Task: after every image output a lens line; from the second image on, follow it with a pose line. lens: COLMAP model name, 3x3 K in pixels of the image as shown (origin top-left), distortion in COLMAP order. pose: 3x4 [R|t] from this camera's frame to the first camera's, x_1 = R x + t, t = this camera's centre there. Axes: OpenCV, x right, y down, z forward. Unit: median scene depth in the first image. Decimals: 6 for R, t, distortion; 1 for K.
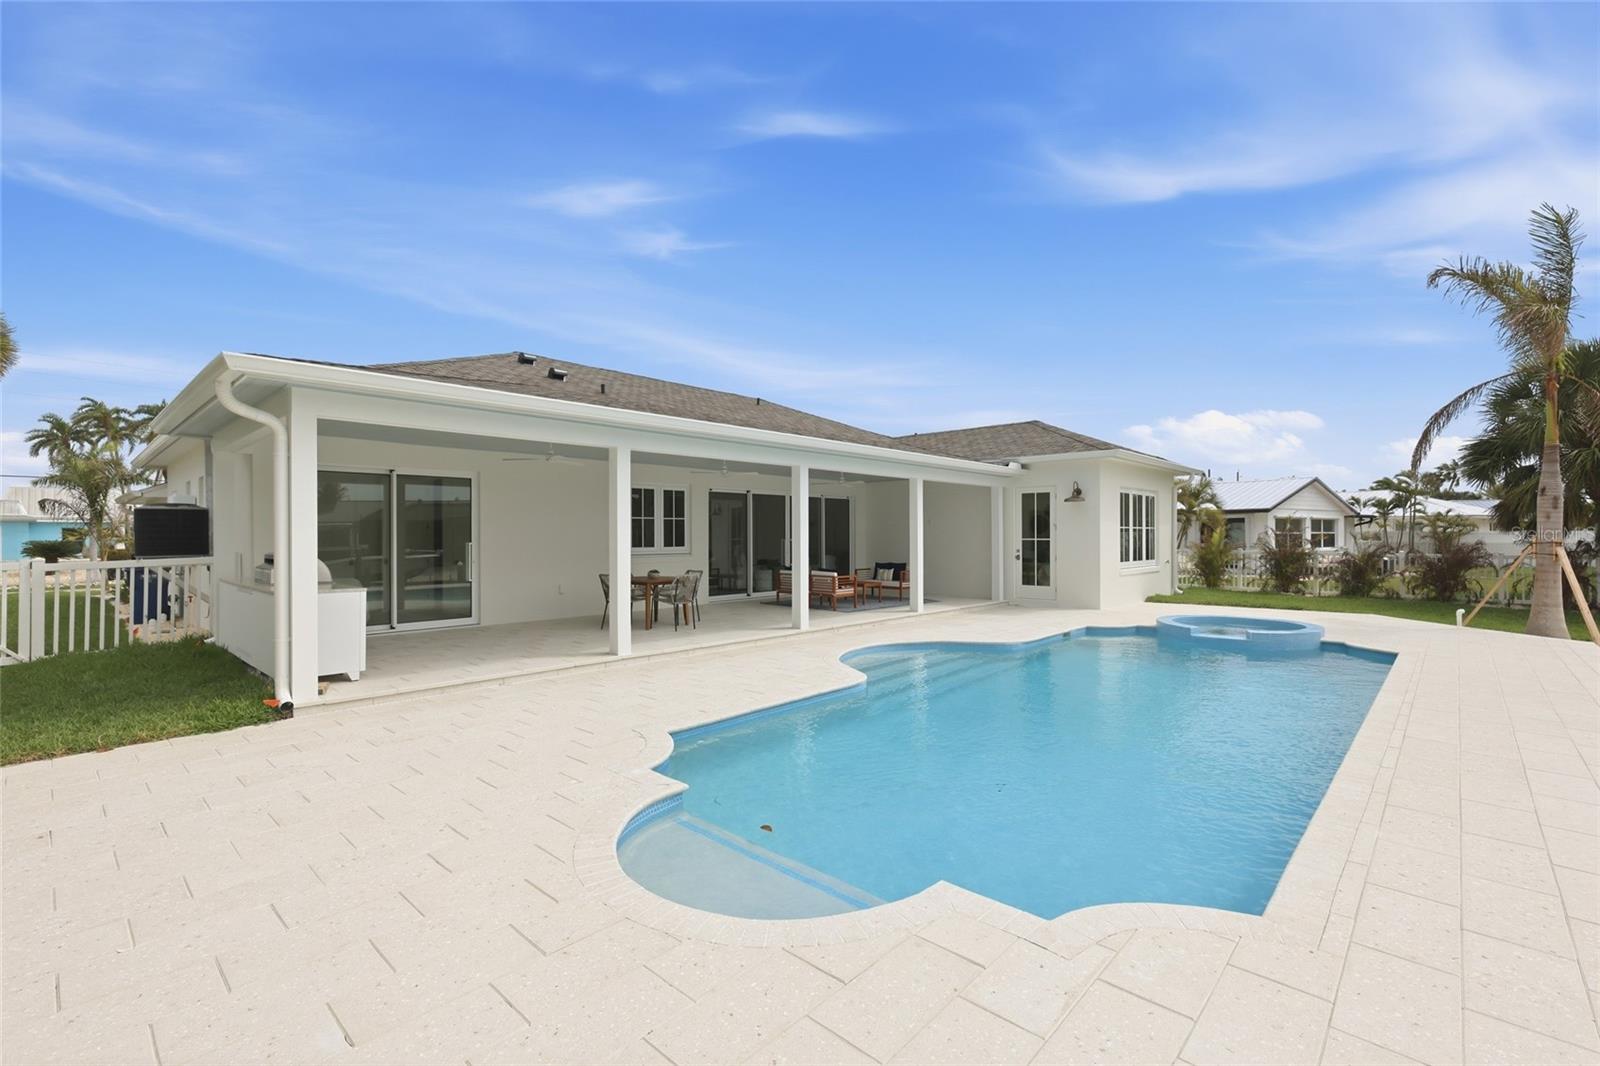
lens RADIAL K [[702.3, 0, 801.4], [0, 702.3, 525.6], [0, 0, 1]] dist [0.001009, 0.000156]
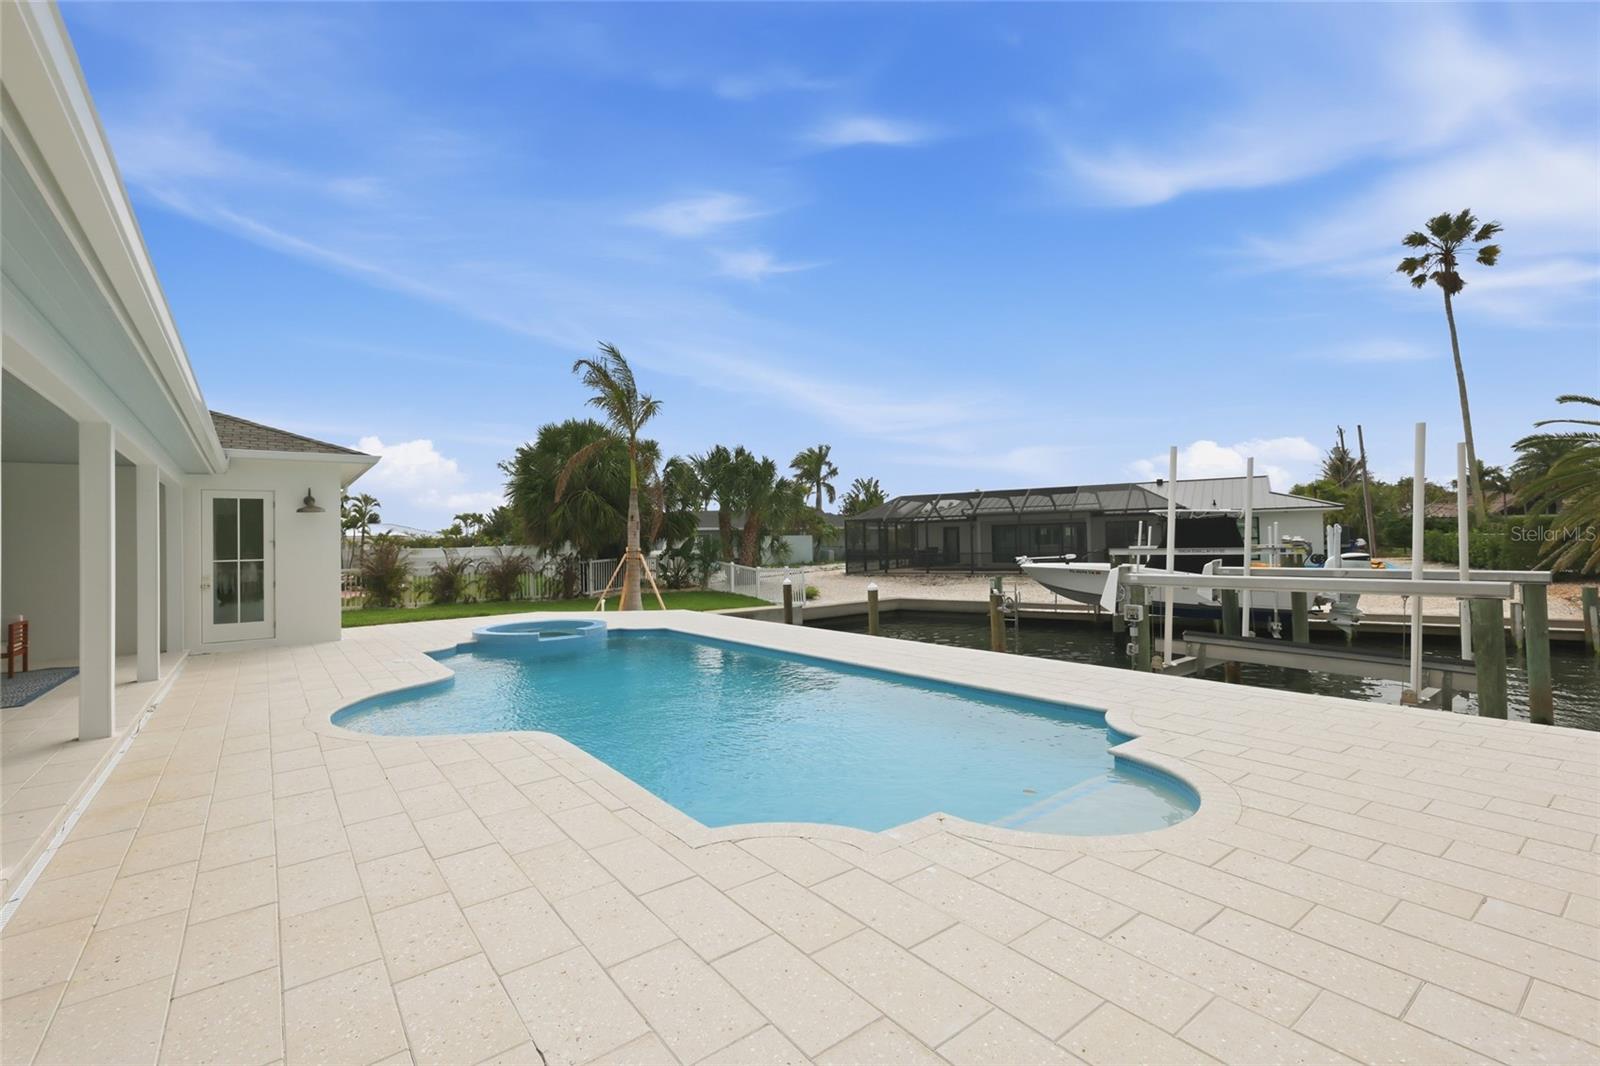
lens RADIAL K [[702.3, 0, 801.4], [0, 702.3, 525.6], [0, 0, 1]] dist [0.001009, 0.000156]
pose [[0.169556, 0.021150, 0.985294, -0.304853], [0.009270, 0.999691, -0.023054, 0.004837], [-0.985477, 0.013042, 0.169307, 0.282163]]
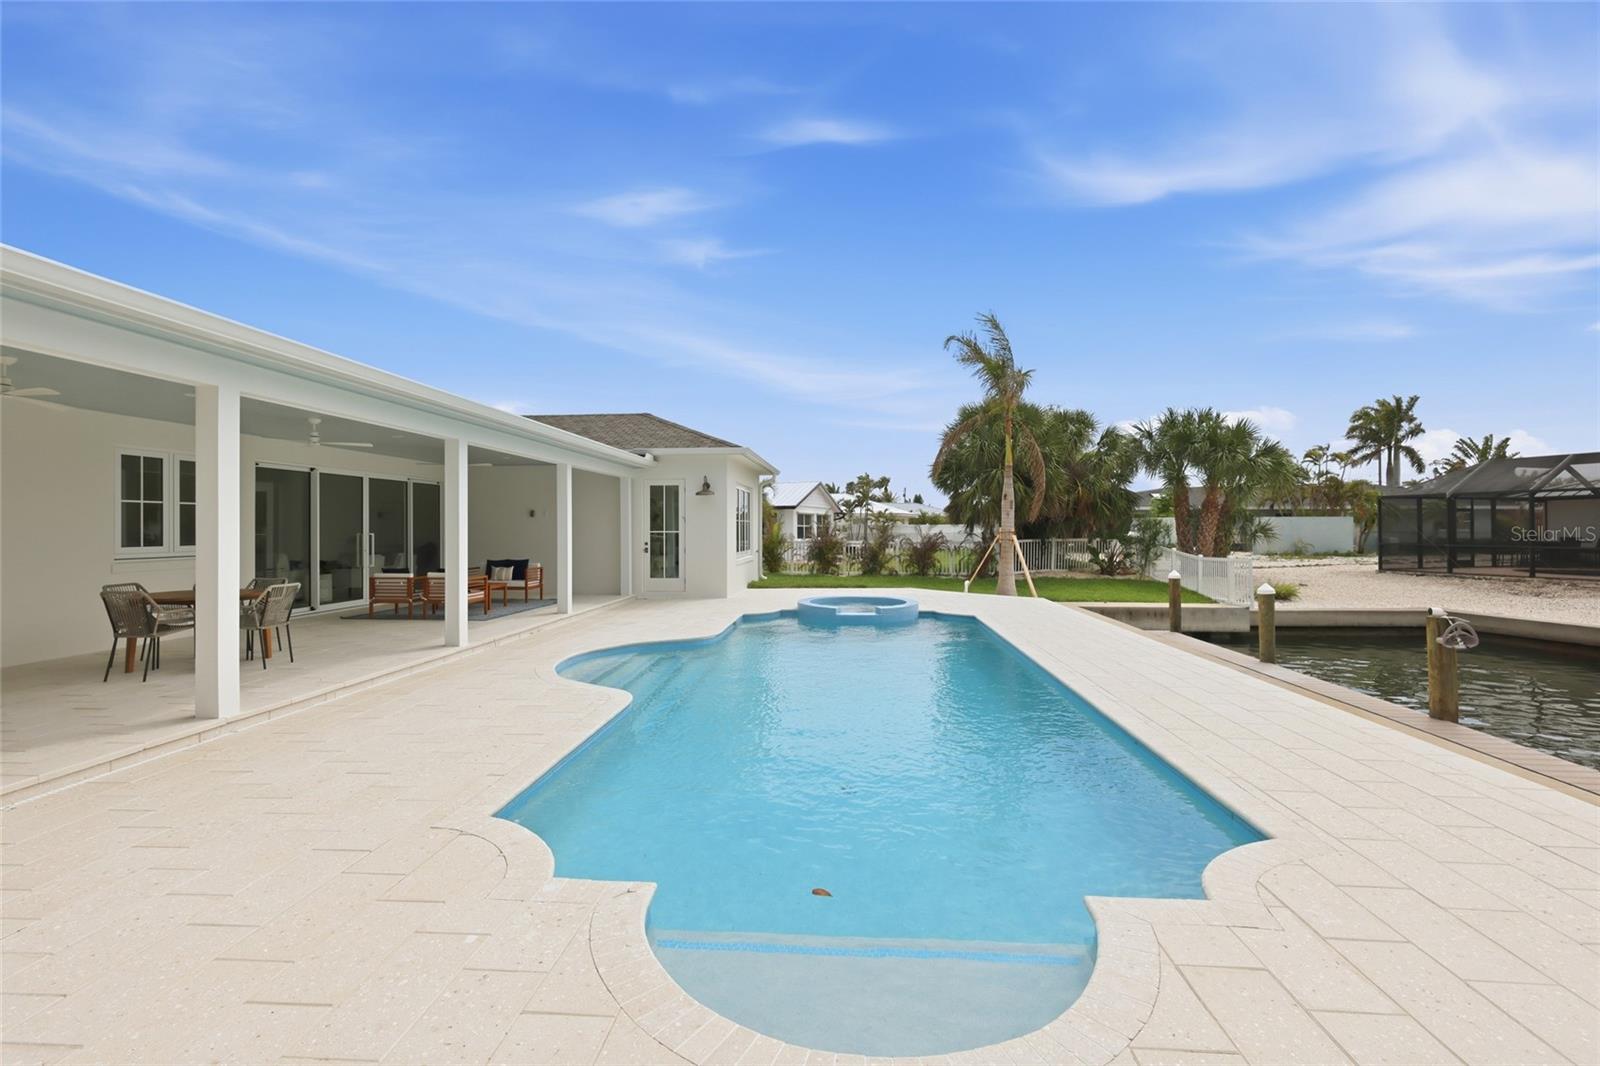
lens RADIAL K [[694.8, 0, 800.0], [0, 694.8, 533.0], [0, 0, 1]] dist [0.001408, 0.000042]
pose [[0.782444, -0.005762, 0.622694, -0.132969], [-0.006956, 0.999814, 0.017992, 0.001924], [-0.622682, -0.018409, 0.782258, 0.104282]]
